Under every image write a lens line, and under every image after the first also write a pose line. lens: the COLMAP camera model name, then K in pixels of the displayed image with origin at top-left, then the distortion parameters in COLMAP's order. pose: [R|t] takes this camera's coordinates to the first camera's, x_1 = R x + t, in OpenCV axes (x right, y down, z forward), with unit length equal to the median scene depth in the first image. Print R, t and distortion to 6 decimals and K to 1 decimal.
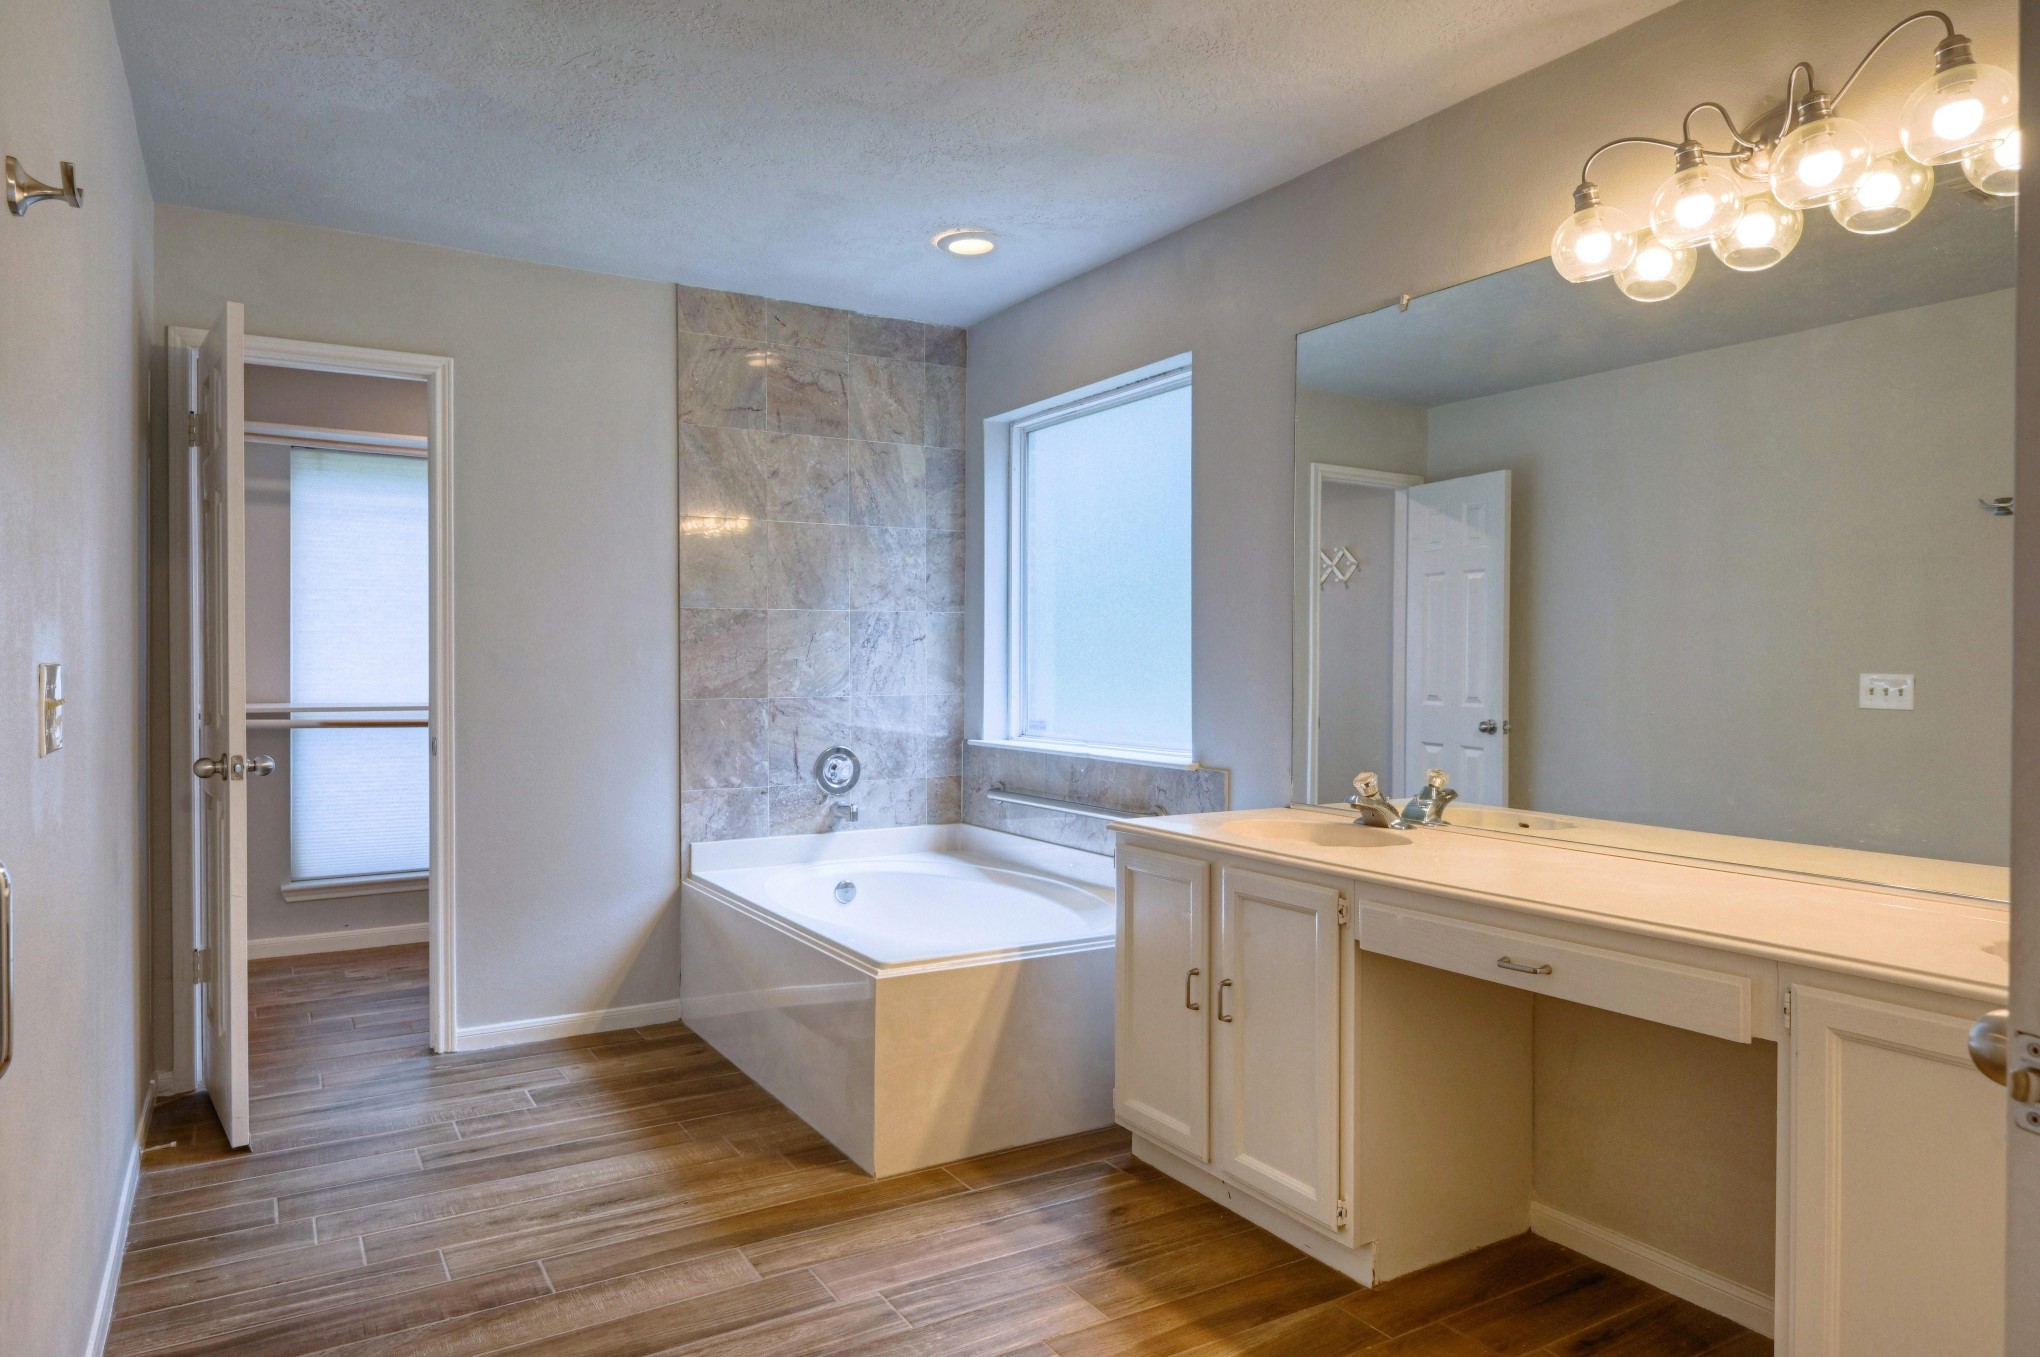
lens RADIAL K [[1241.2, 0, 1008.6], [0, 1241.2, 670.8], [0, 0, 1]] dist [-0.005672, -0.000361]
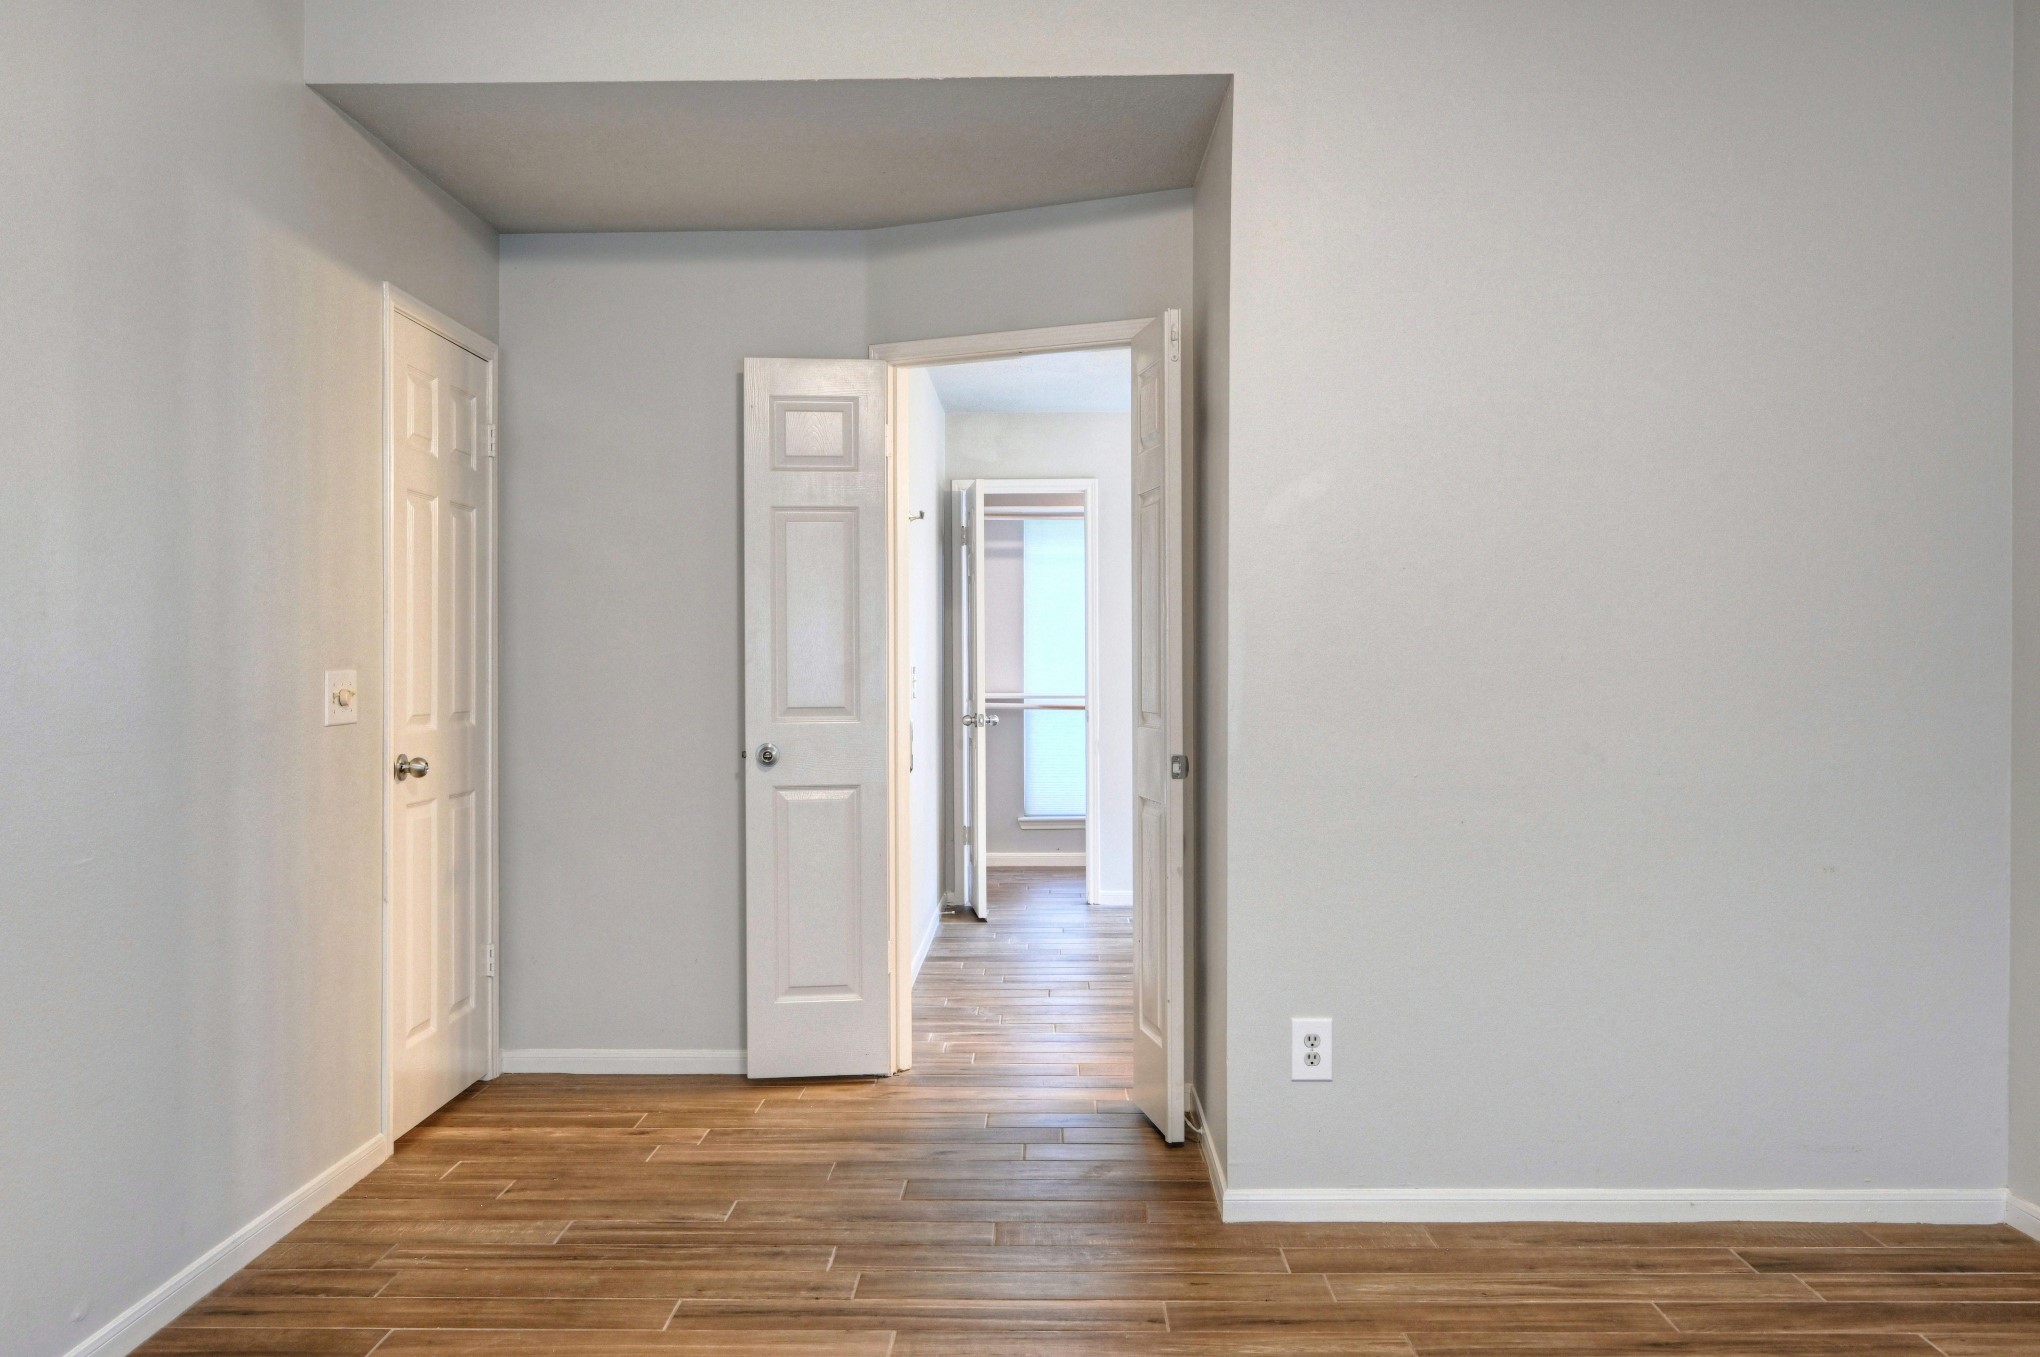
lens RADIAL K [[1695.5, 0, 1022.2], [0, 1695.5, 674.3], [0, 0, 1]] dist [-0.005536, -0.004022]
pose [[0.846568, -0.000320, -0.532281, 0.720117], [0.000803, 0.999999, 0.000677, 0.004703], [0.532280, -0.001000, 0.846568, -1.033495]]
